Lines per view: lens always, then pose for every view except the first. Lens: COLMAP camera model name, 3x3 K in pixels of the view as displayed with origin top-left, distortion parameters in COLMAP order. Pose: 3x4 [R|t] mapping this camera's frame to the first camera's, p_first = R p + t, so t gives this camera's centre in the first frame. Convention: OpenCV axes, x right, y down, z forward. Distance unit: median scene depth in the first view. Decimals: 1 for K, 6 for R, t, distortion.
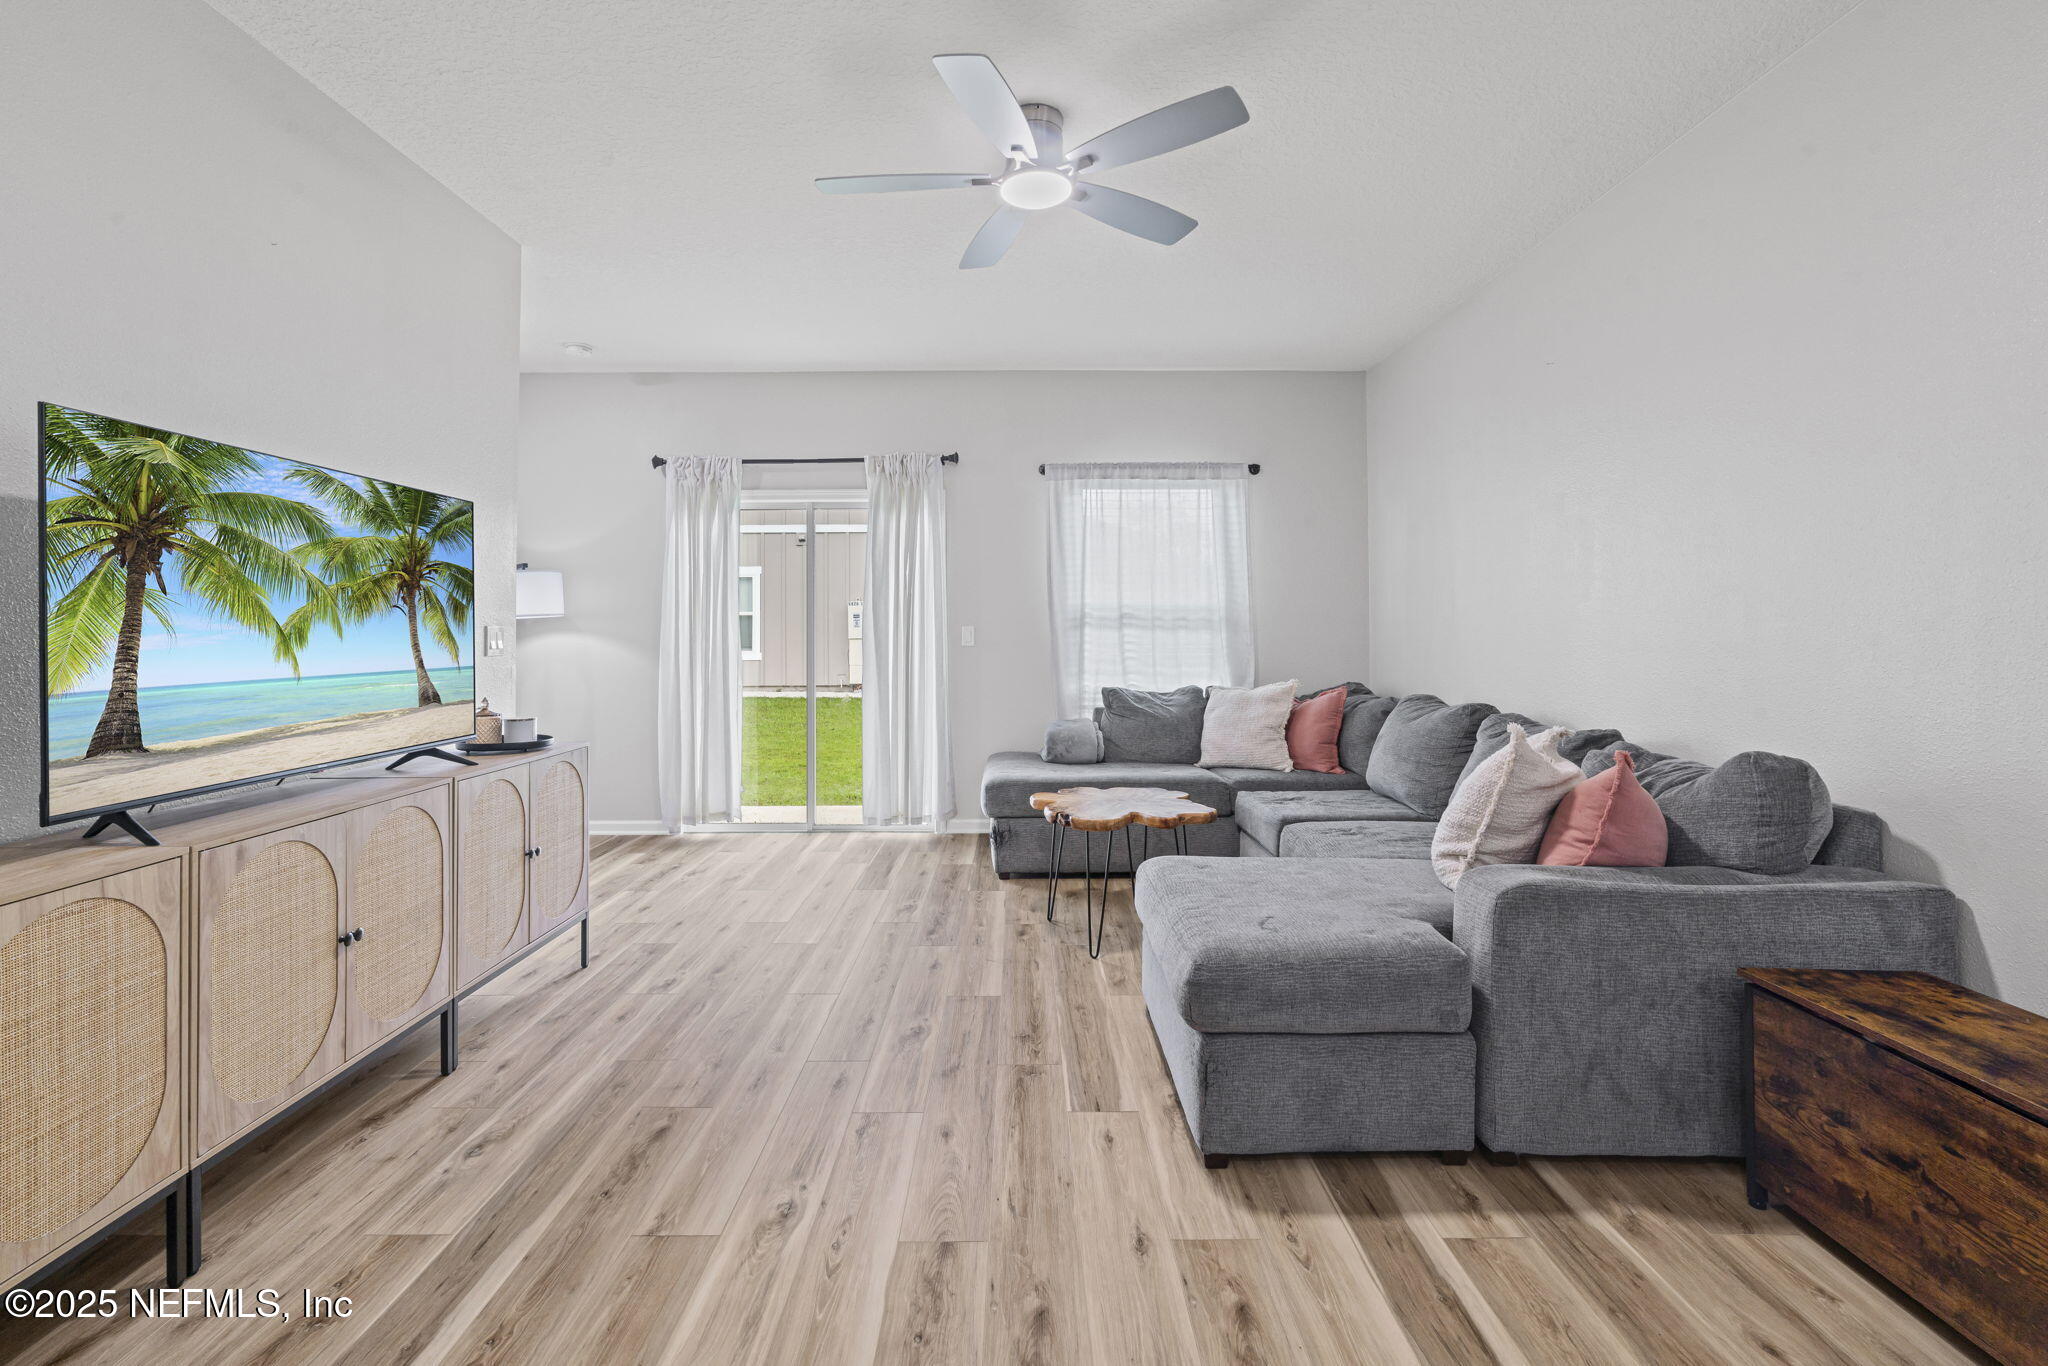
lens RADIAL K [[917.4, 0, 1019.0], [0, 917.4, 603.5], [0, 0, 1]] dist [-0.010538, -0.000102]
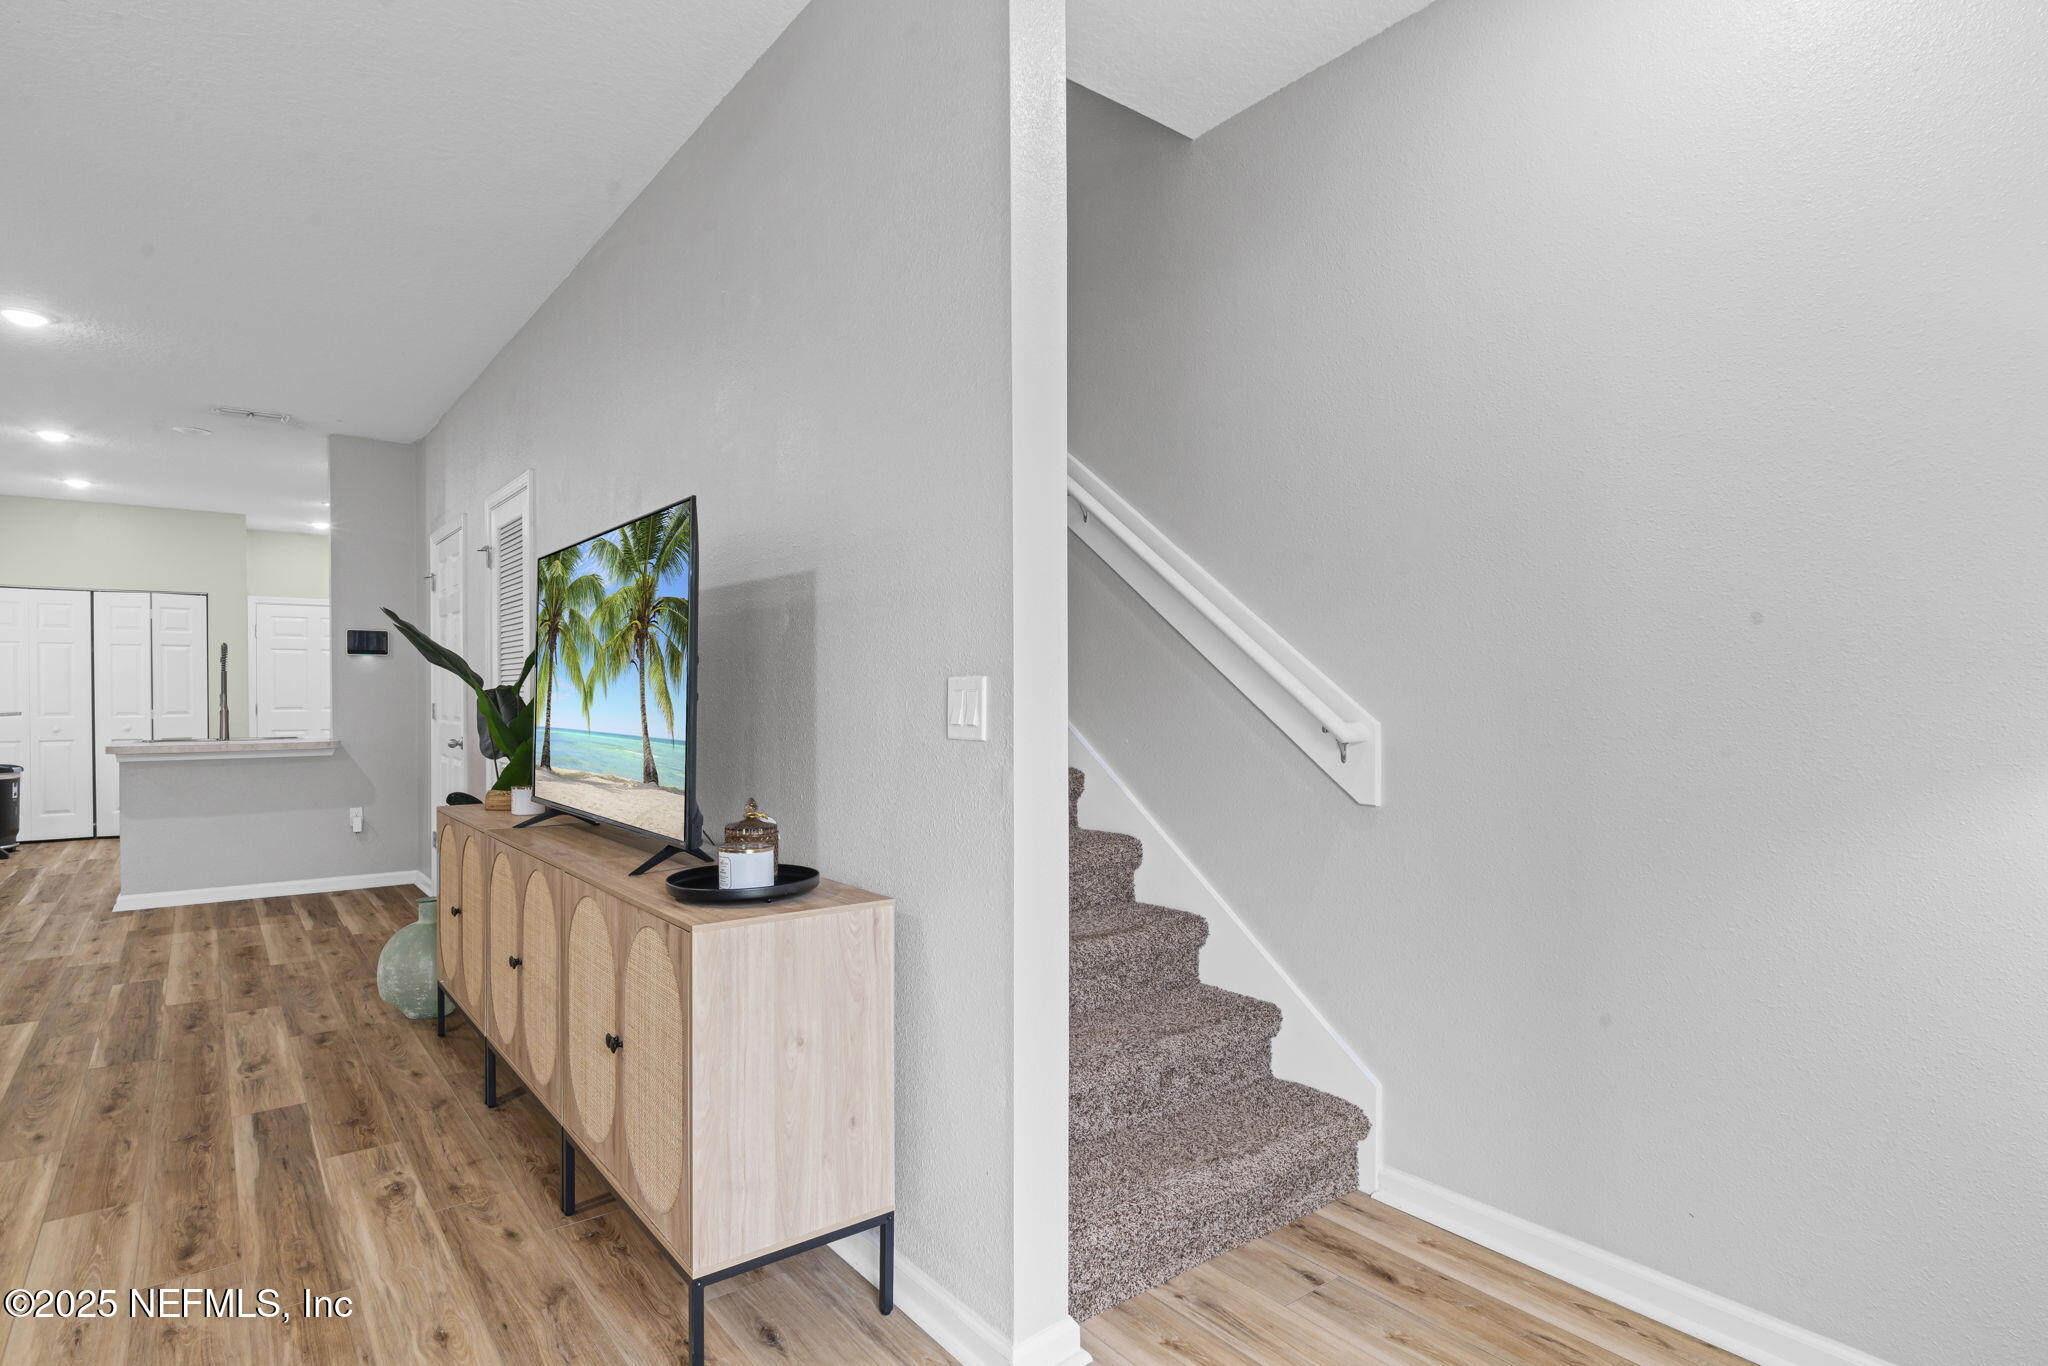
lens RADIAL K [[1059.8, 0, 1021.7], [0, 1059.8, 701.3], [0, 0, 1]] dist [-0.015029, 0.001502]
pose [[-0.786352, 0.002508, -0.617773, -0.342198], [0.014638, 0.999787, -0.014573, 0.059646], [0.617605, -0.020503, -0.786221, 1.963761]]
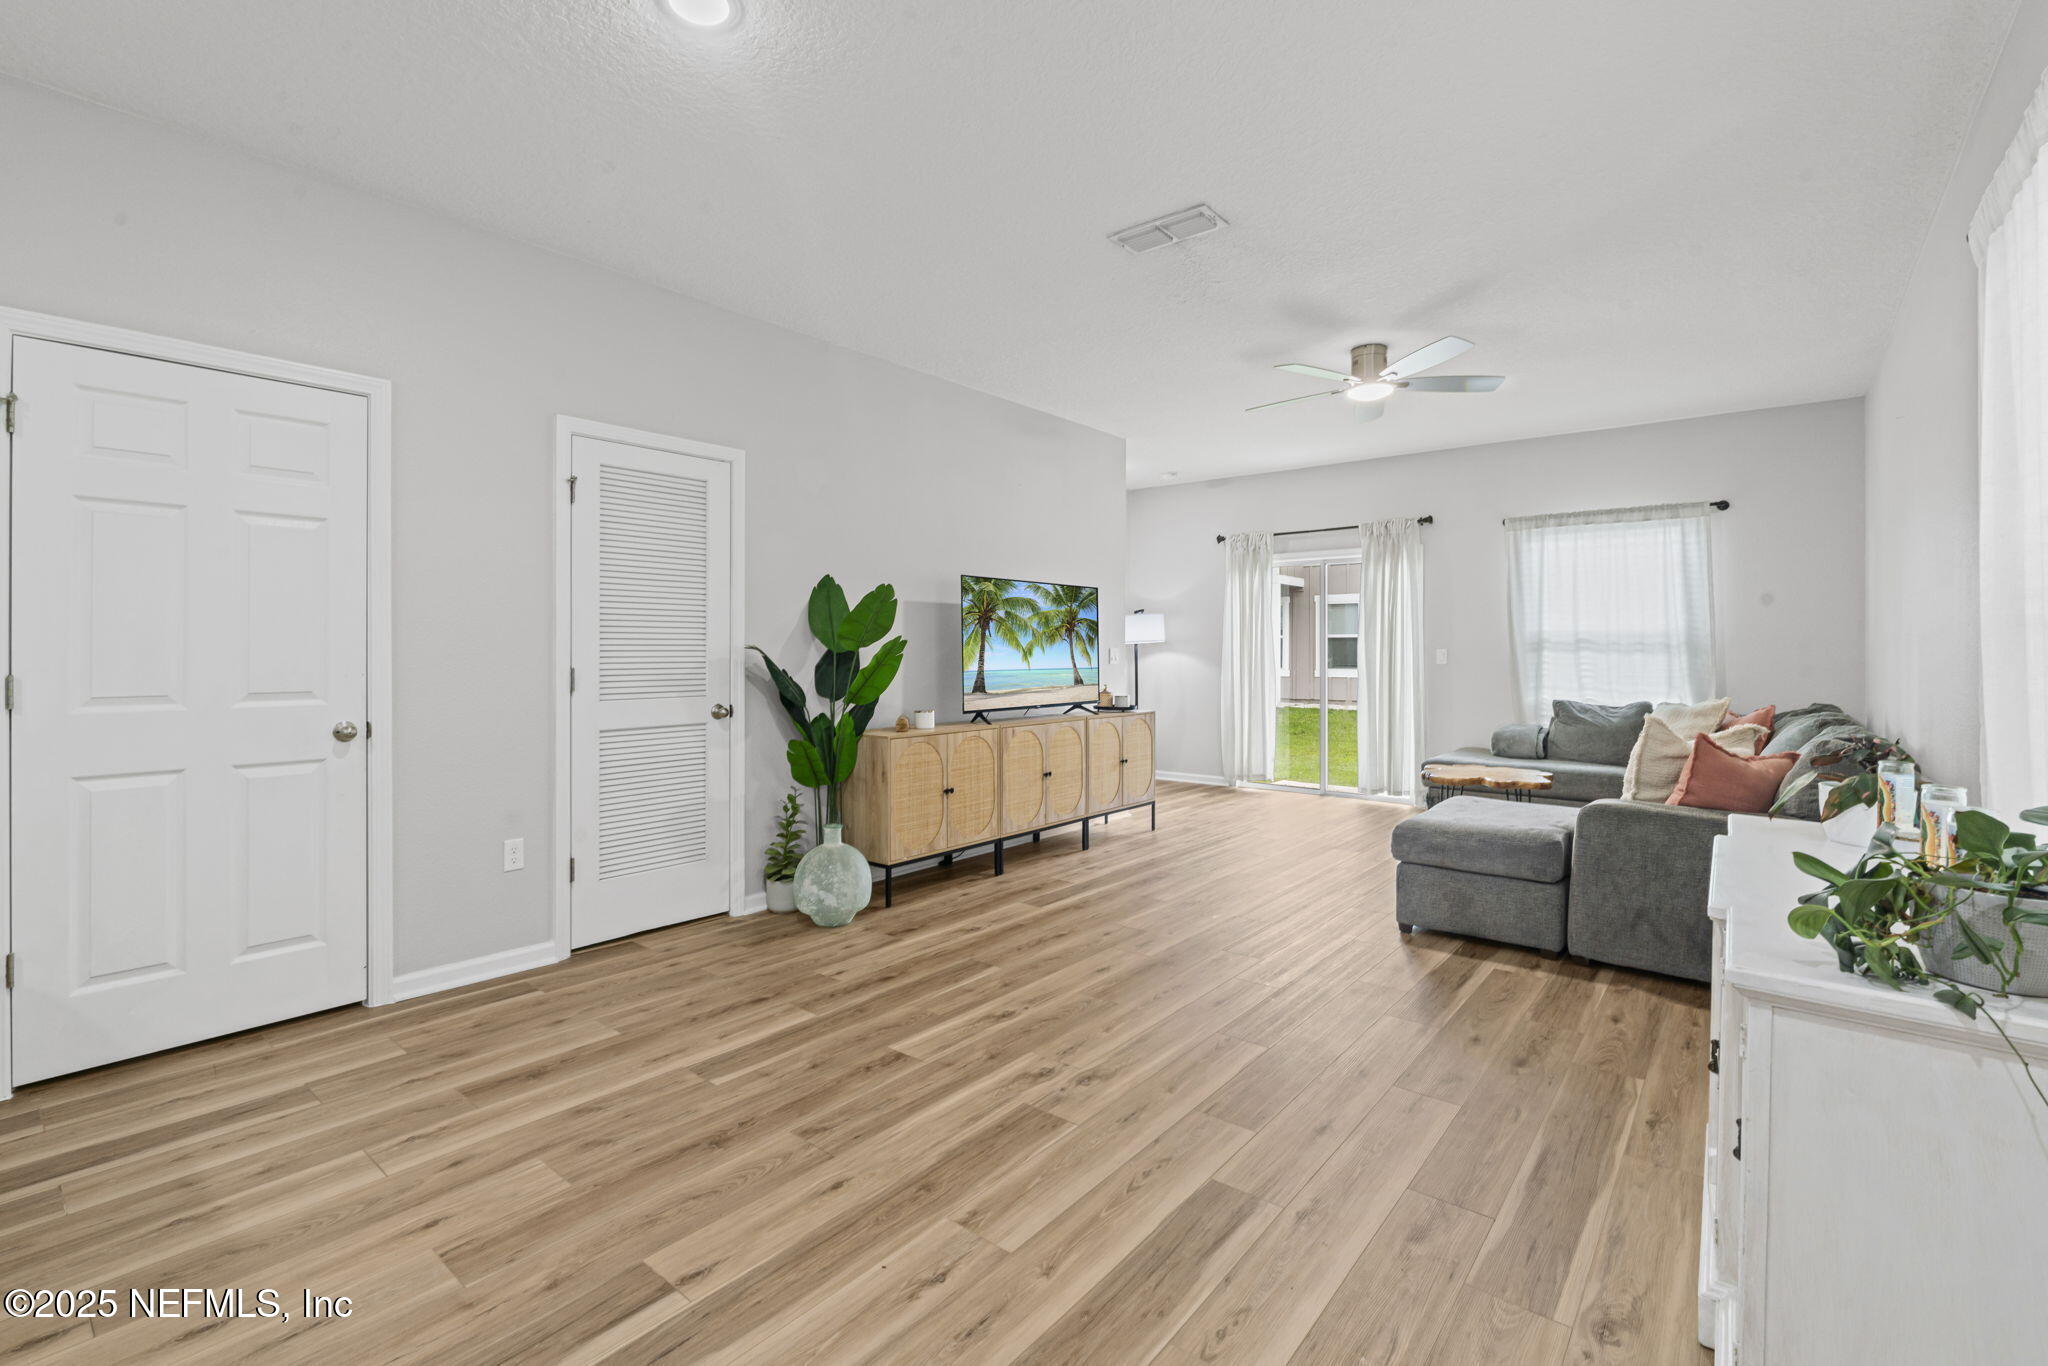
lens RADIAL K [[917.4, 0, 1023.7], [0, 917.4, 631.7], [0, 0, 1]] dist [-0.010538, -0.000102]
pose [[0.774648, -0.008028, -0.632342, 0.649313], [0.012944, 0.999911, 0.003162, -0.023885], [0.632261, -0.010635, 0.774683, -0.790040]]
